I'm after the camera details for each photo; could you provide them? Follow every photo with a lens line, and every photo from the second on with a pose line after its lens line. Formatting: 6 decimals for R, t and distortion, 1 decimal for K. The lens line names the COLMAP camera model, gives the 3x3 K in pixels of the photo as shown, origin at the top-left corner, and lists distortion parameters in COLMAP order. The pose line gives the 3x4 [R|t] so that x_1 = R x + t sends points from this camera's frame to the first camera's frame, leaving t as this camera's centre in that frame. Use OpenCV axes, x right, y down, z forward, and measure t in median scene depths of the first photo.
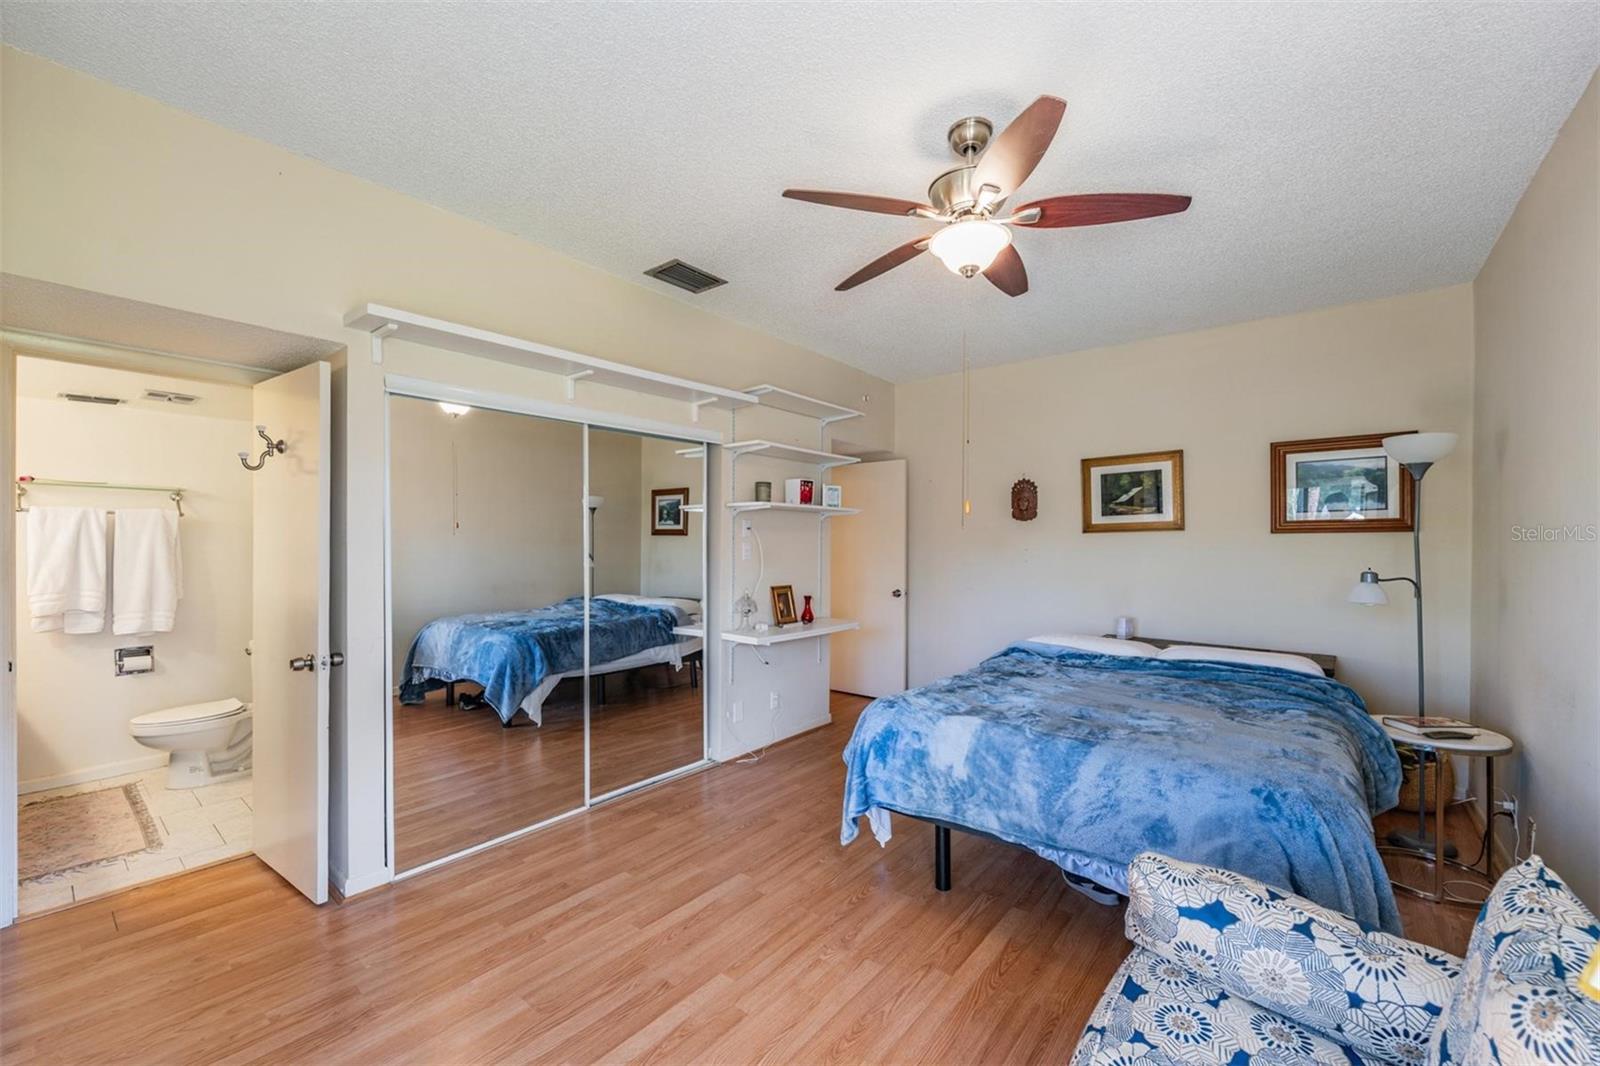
lens RADIAL K [[650.2, 0, 795.2], [0, 650.2, 537.4], [0, 0, 1]] dist [-0.001853, -0.000130]
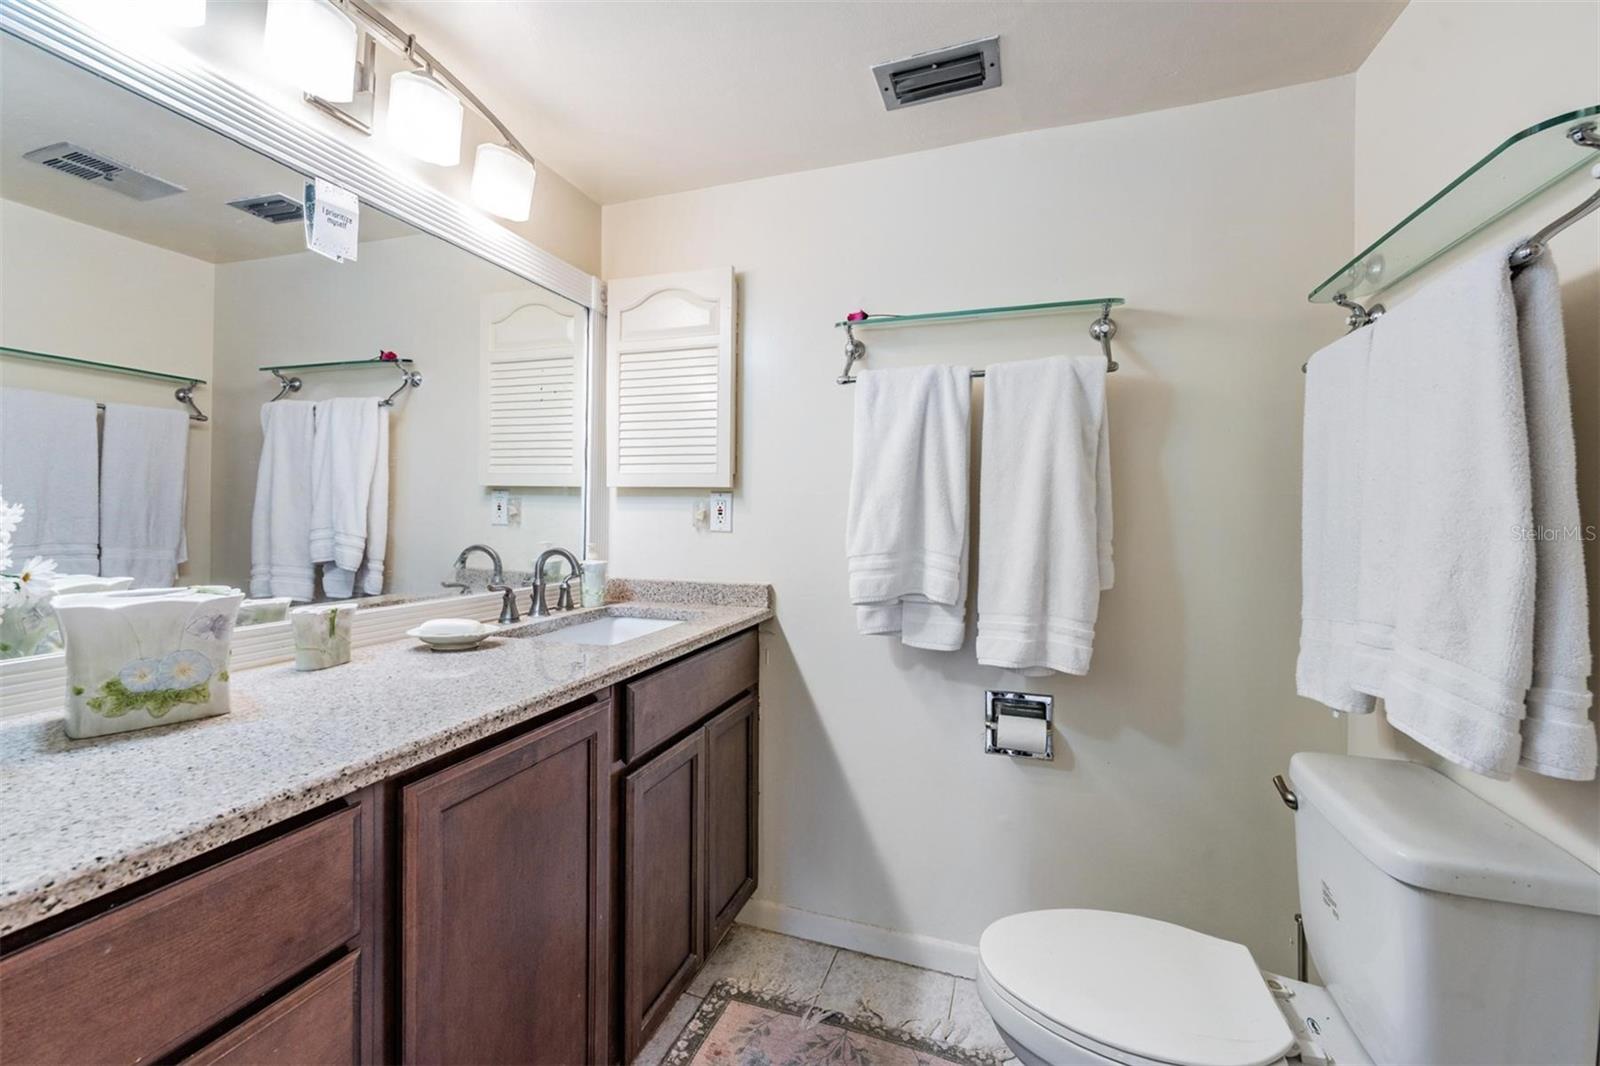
lens RADIAL K [[650.2, 0, 797.5], [0, 650.2, 518.6], [0, 0, 1]] dist [-0.001853, -0.000130]
pose [[0.356151, 0.014772, -0.934312, -0.700286], [-0.004863, 0.999891, 0.013955, 0.051827], [0.934416, -0.000427, 0.356184, 0.740891]]
